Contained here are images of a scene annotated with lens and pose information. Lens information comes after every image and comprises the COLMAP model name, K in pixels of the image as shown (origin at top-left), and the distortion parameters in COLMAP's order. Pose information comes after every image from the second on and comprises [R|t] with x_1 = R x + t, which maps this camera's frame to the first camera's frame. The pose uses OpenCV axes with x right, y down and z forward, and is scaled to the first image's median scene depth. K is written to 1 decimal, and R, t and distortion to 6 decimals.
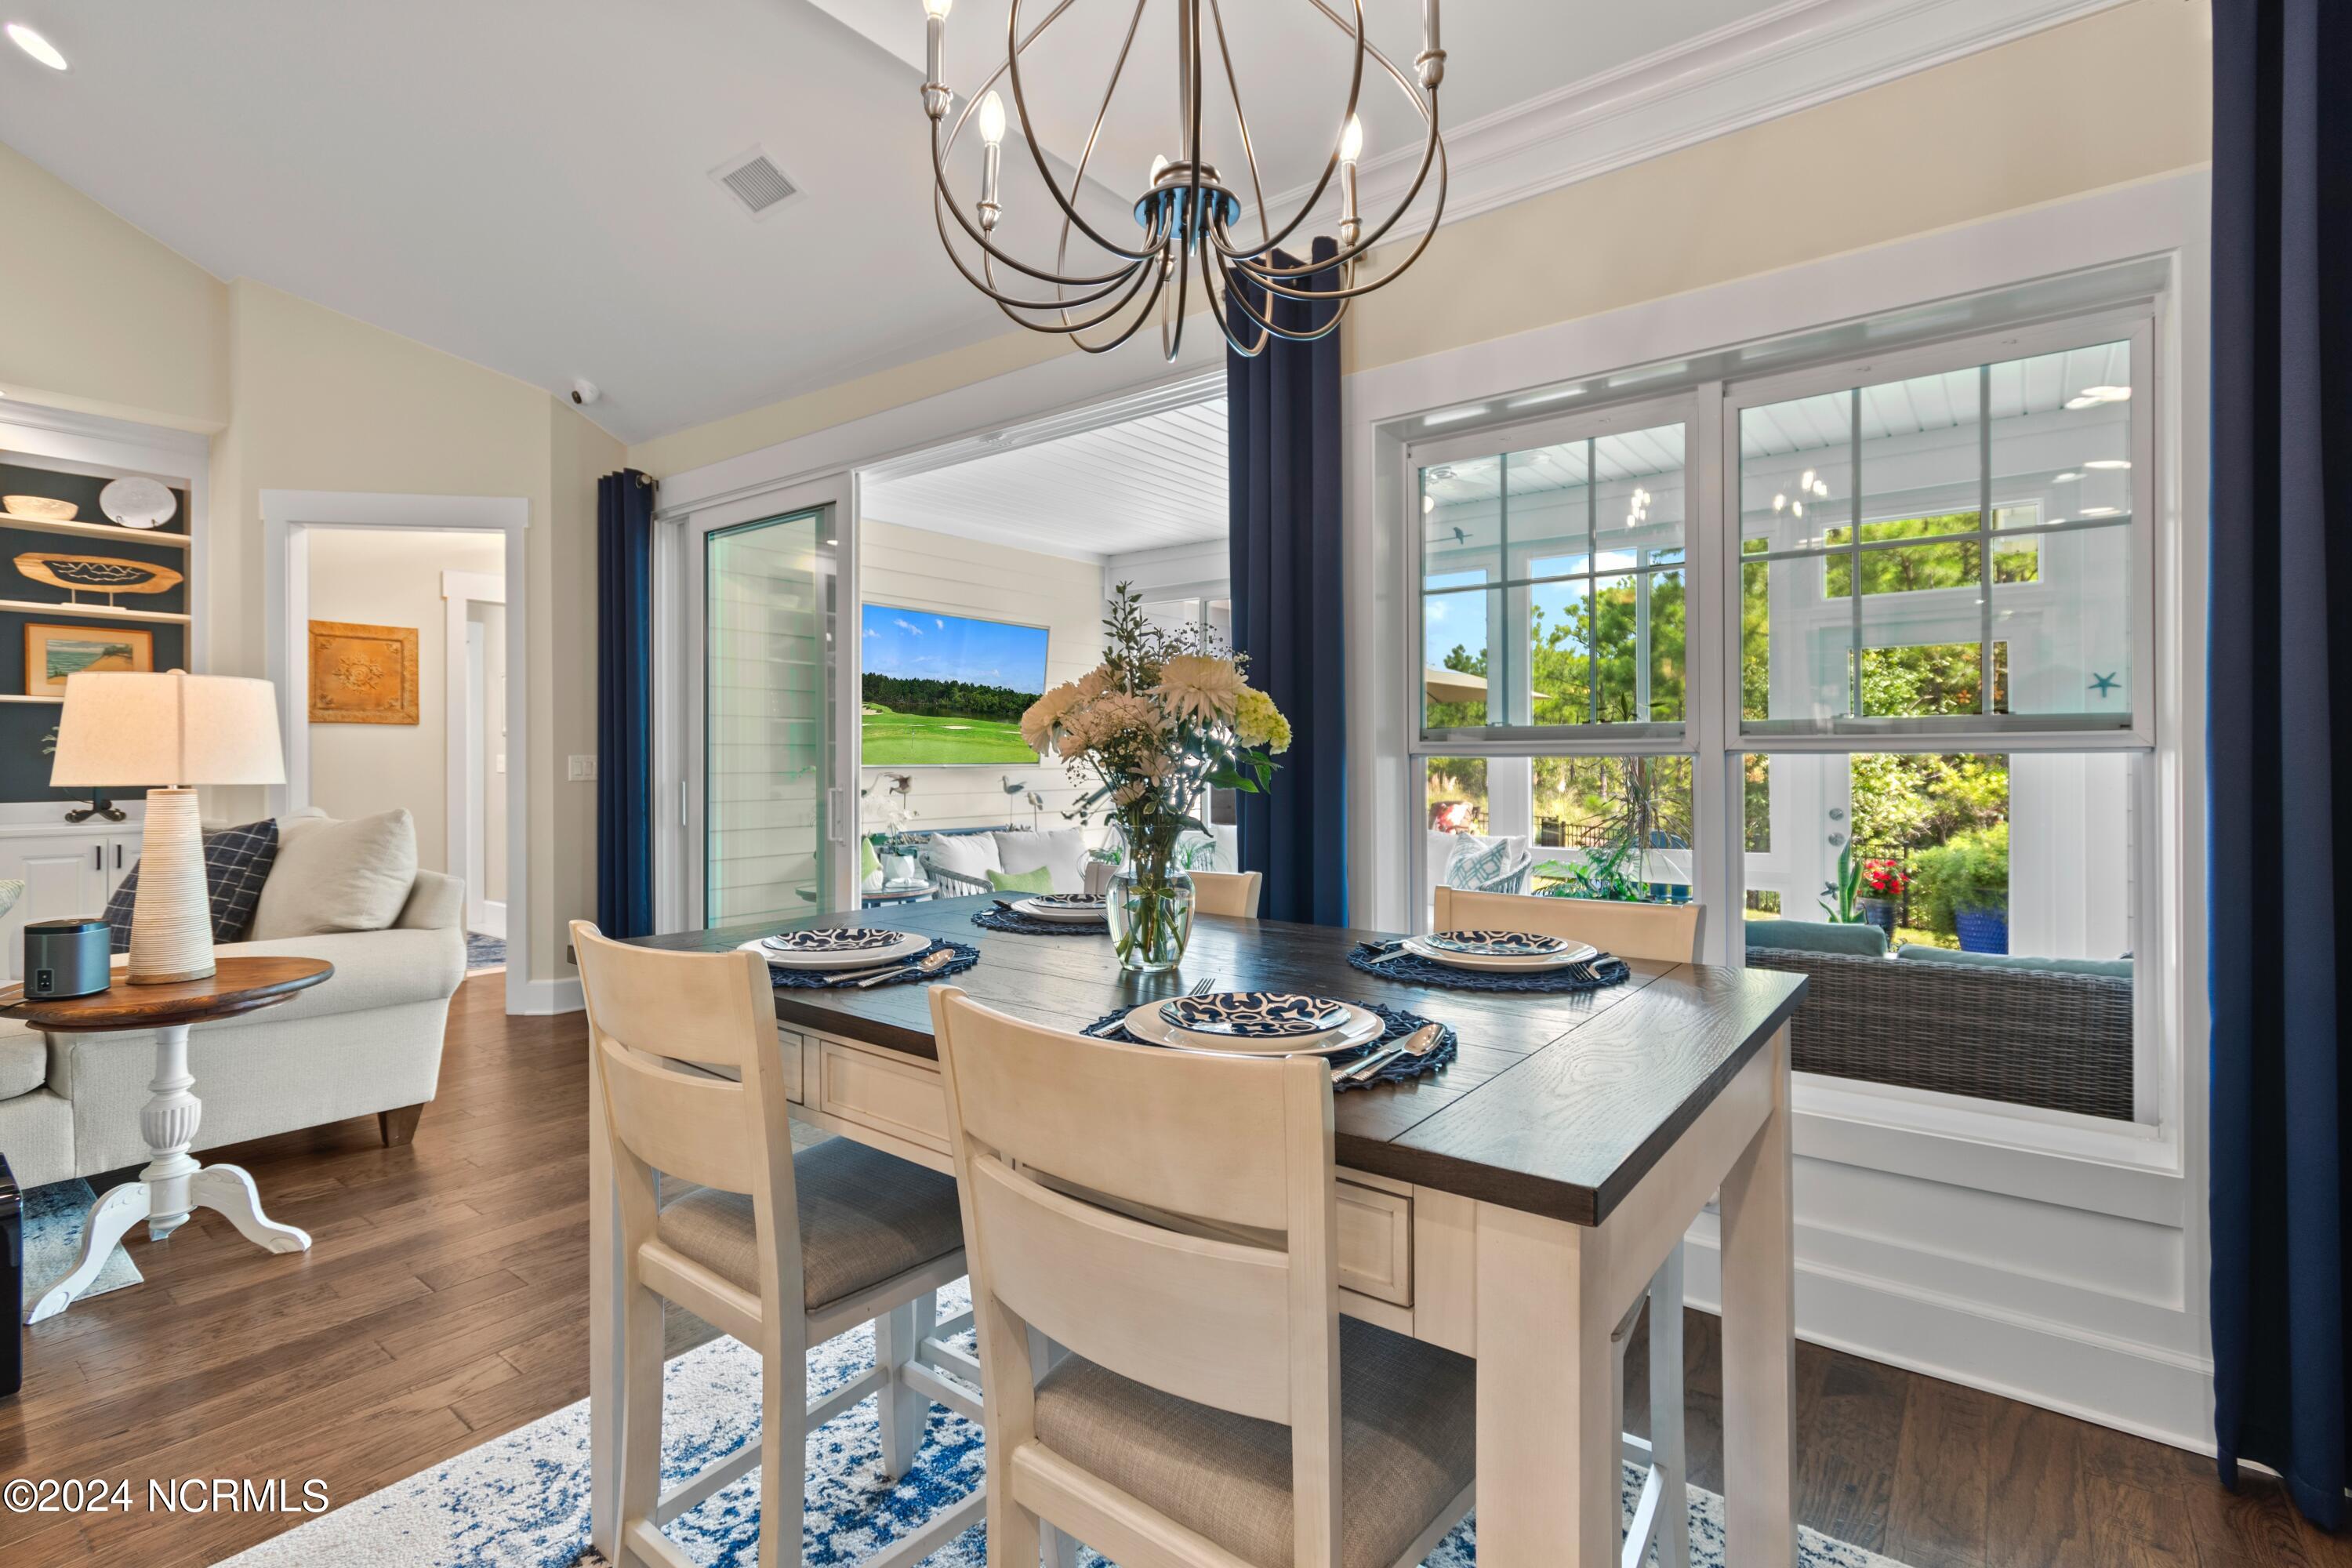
lens RADIAL K [[1088.0, 0, 1184.8], [0, 1088.0, 754.1], [0, 0, 1]] dist [0.002450, 0.000744]
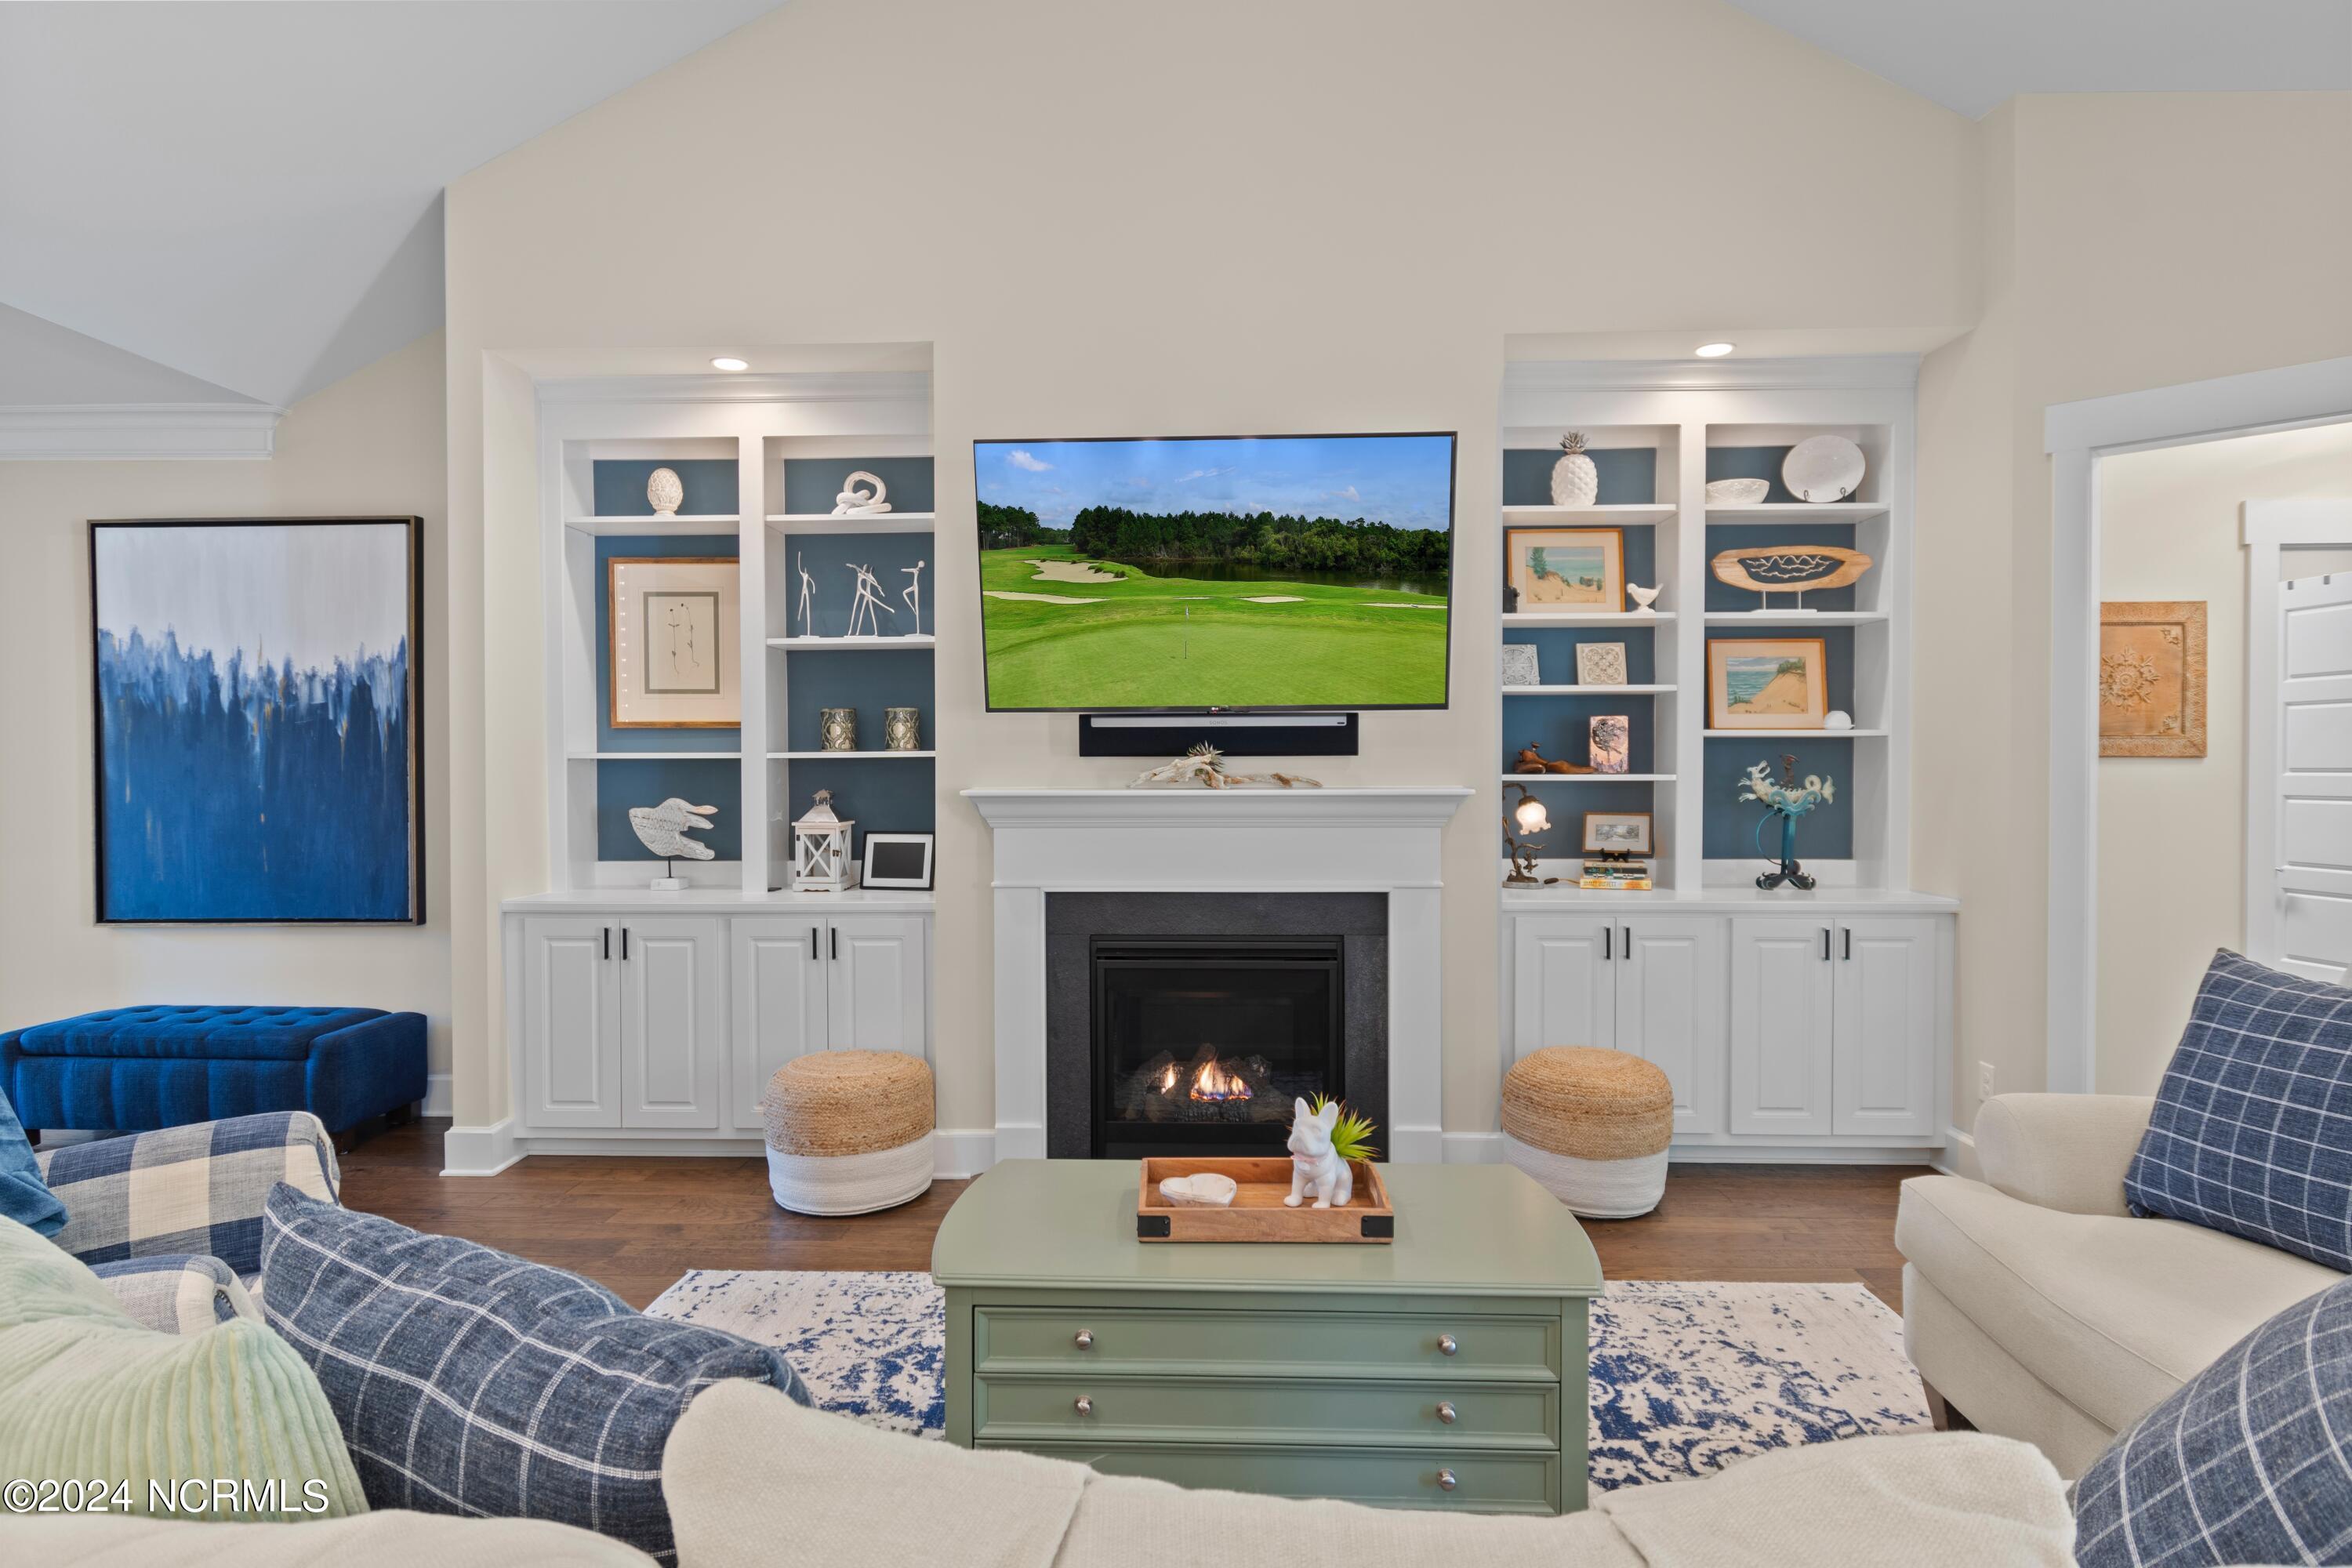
lens RADIAL K [[1272.6, 0, 1170.9], [0, 1272.6, 782.5], [0, 0, 1]] dist [0.005204, -0.005213]
pose [[0.577200, 0.013580, -0.816490, -0.503312], [0.002440, 0.999829, 0.018354, -0.030714], [0.816599, -0.012587, 0.577068, 0.119525]]
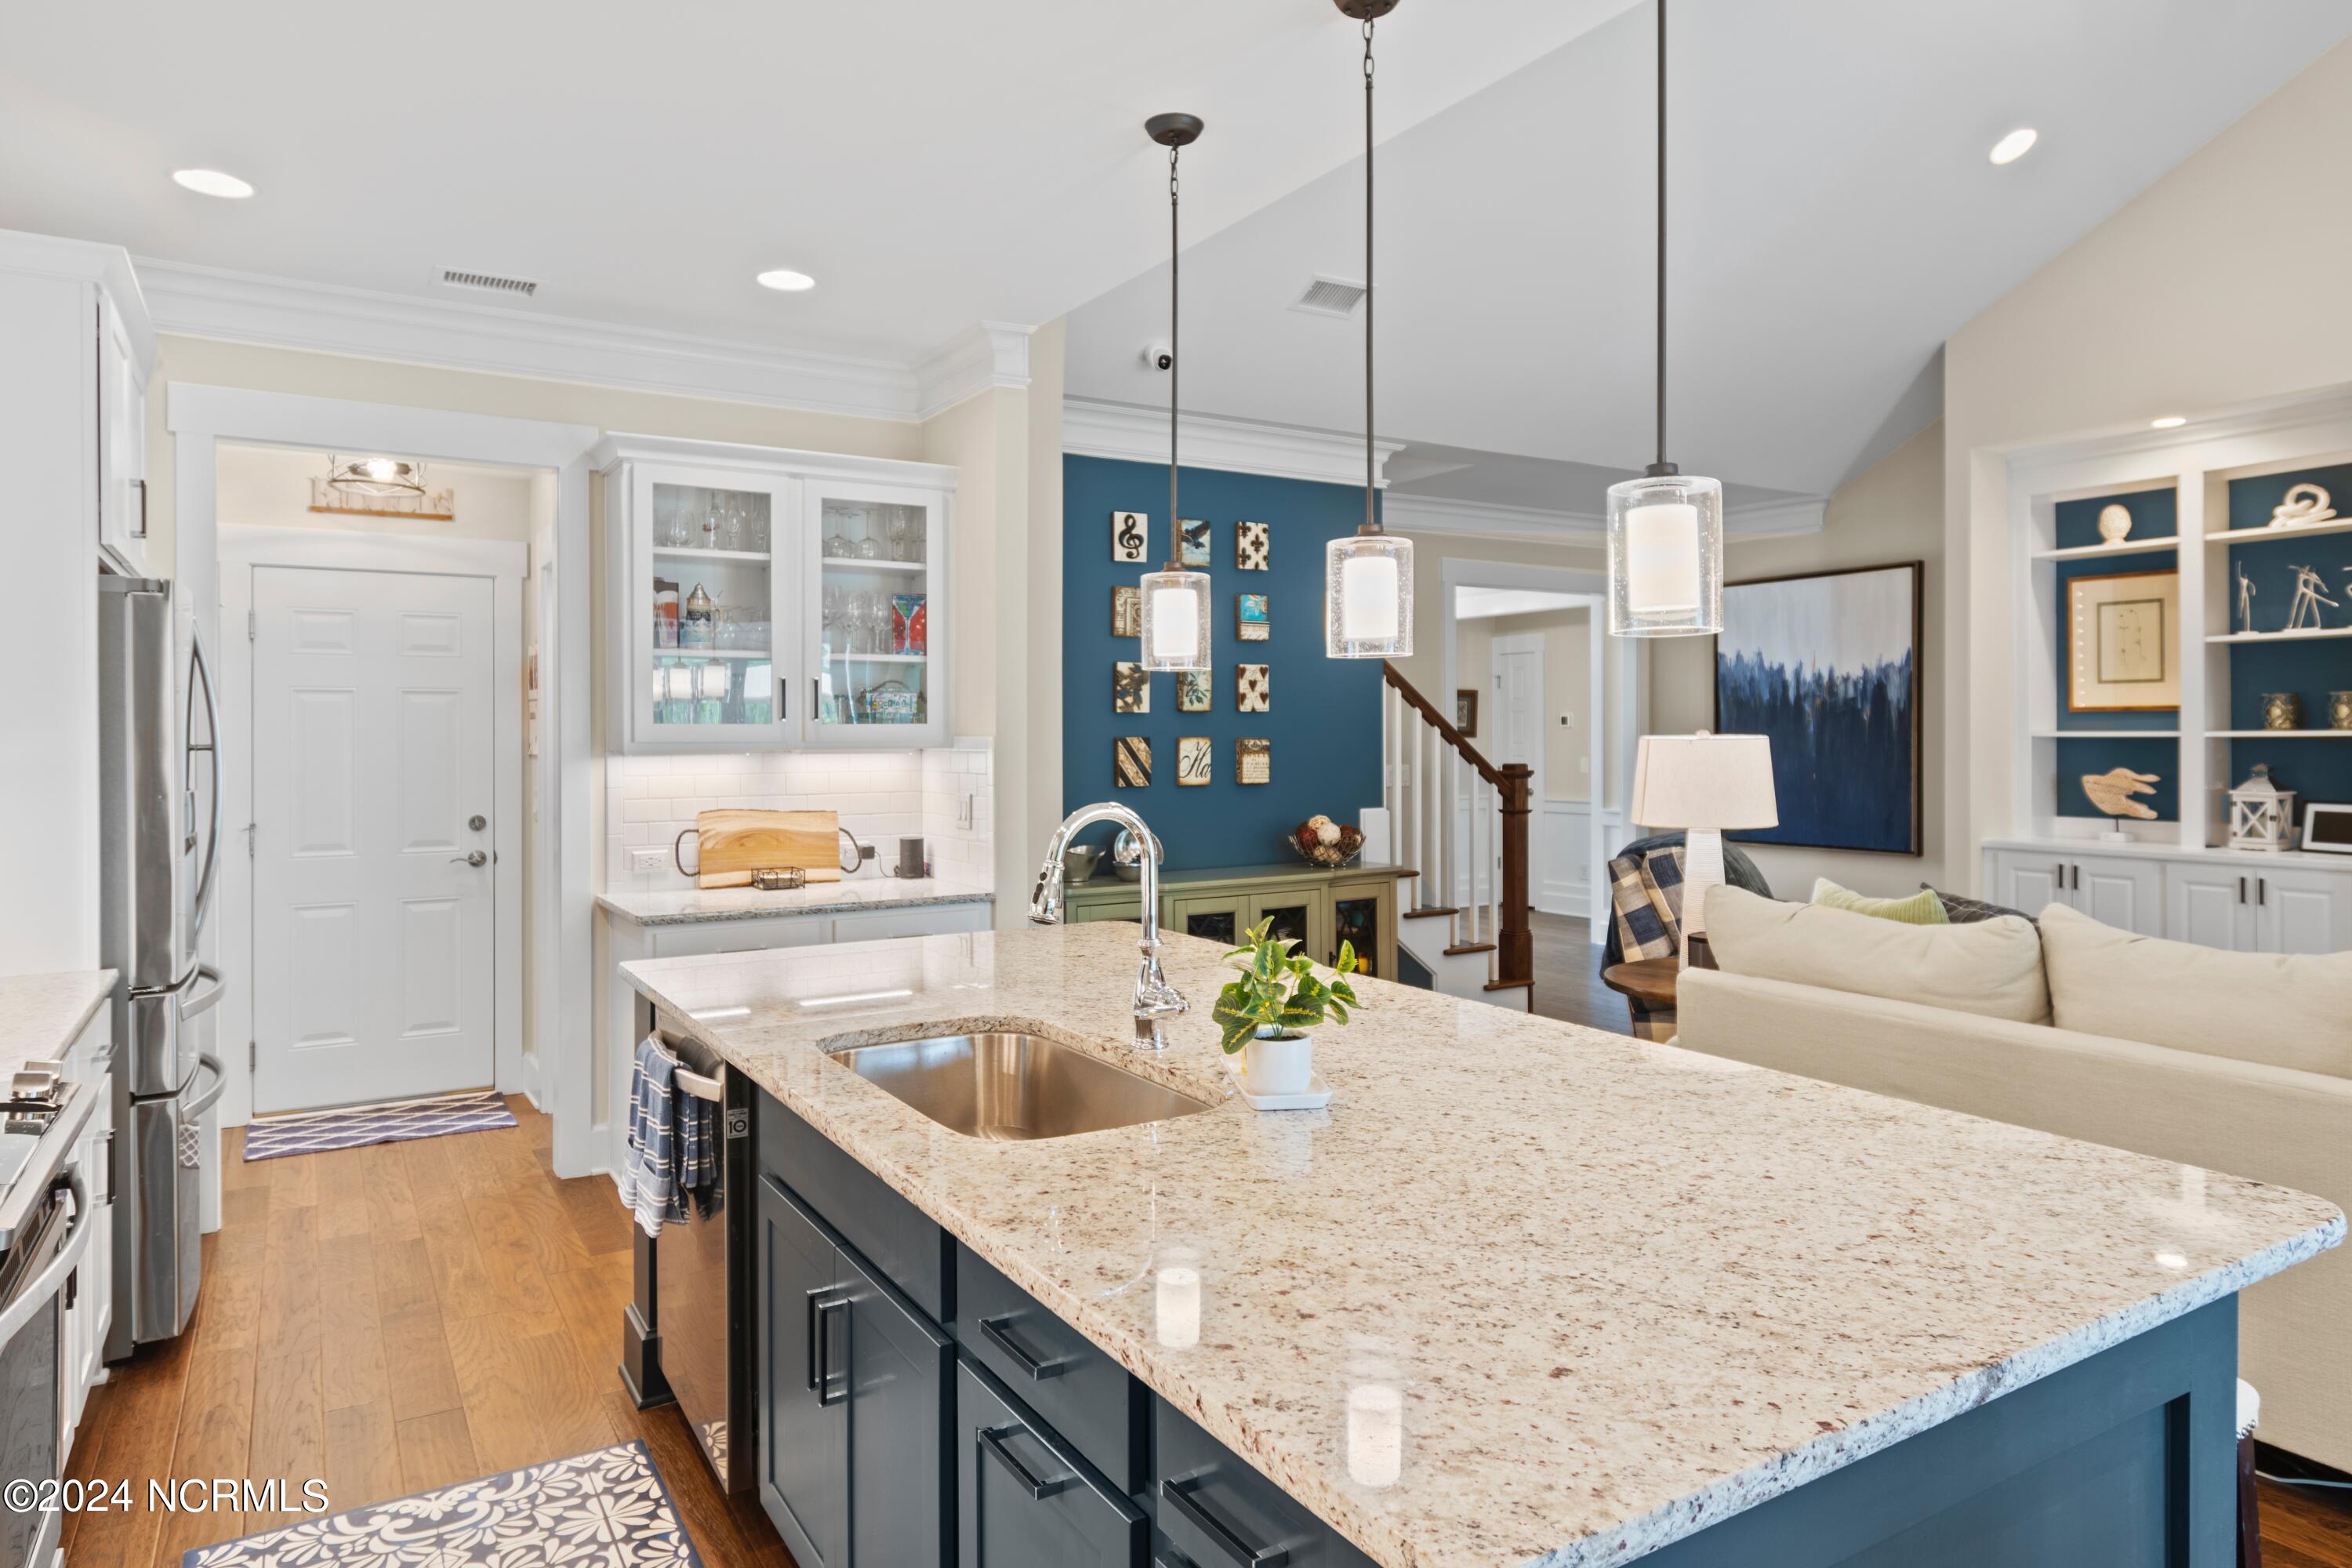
lens RADIAL K [[1429.9, 0, 1179.1], [0, 1429.9, 732.7], [0, 0, 1]] dist [-0.000173, -0.001063]
pose [[-0.364914, 0.003581, -0.931034, 0.045859], [0.005882, 0.999982, 0.001540, -0.042327], [0.931023, -0.004914, -0.364928, 0.037814]]
